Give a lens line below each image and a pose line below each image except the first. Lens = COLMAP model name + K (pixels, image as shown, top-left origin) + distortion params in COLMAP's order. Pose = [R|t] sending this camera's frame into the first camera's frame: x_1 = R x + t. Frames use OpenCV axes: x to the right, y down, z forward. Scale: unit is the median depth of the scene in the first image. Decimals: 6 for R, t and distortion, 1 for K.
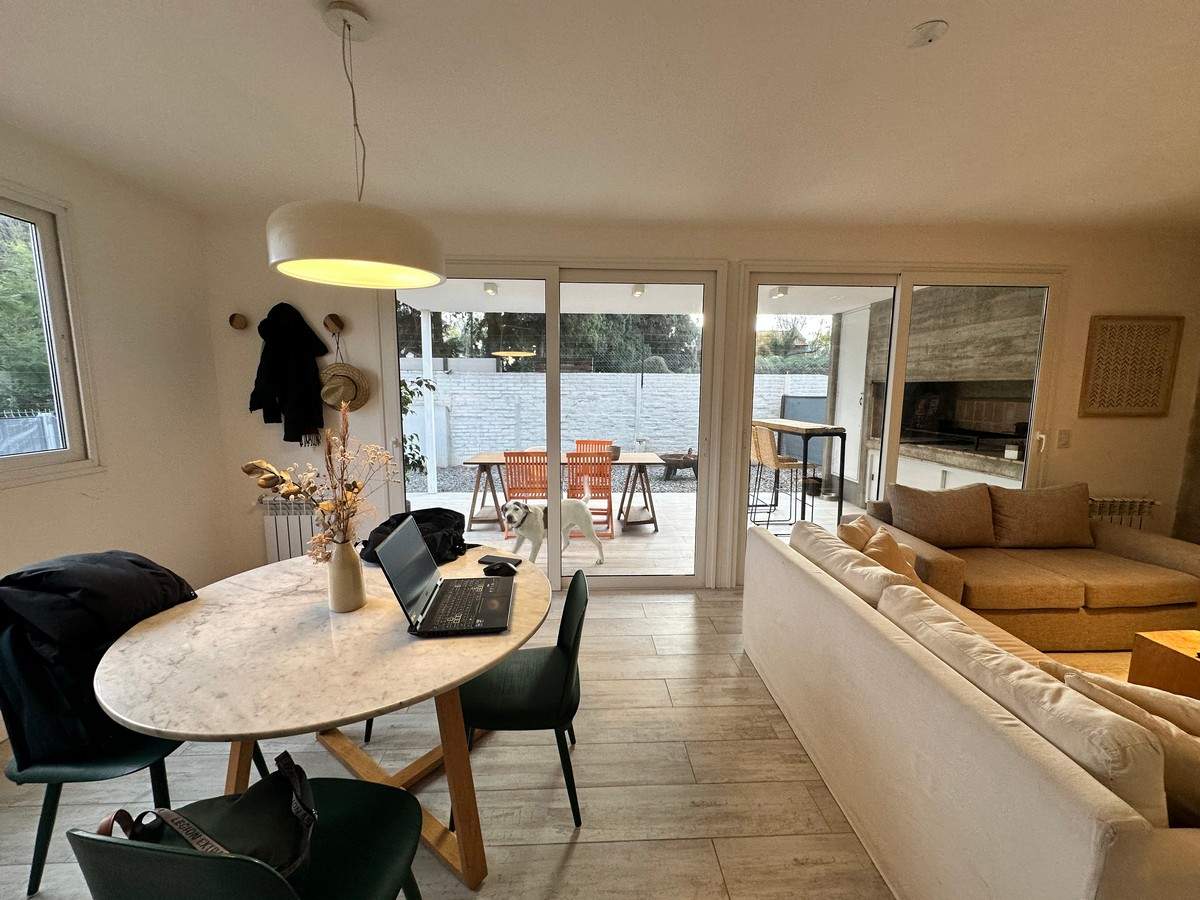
lens RADIAL K [[475.0, 0, 600.7], [0, 475.0, 450.3], [0, 0, 1]] dist [-0.001229, 0.000299]
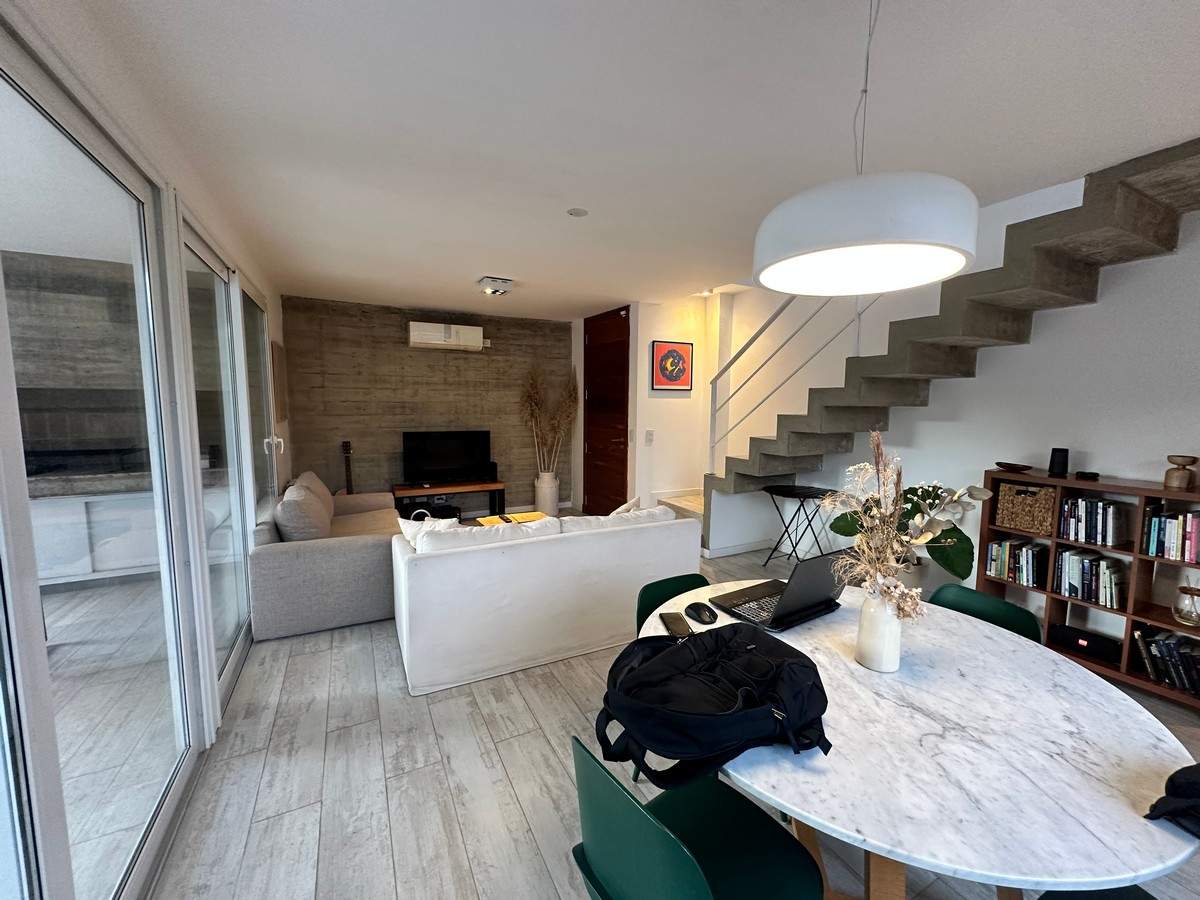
lens RADIAL K [[475.0, 0, 600.9], [0, 475.0, 451.0], [0, 0, 1]] dist [-0.001229, 0.000299]
pose [[-0.423497, -0.102425, 0.900089, -0.376530], [0.107895, 0.980812, 0.162376, -0.087262], [-0.899449, 0.165880, -0.404320, 0.618159]]
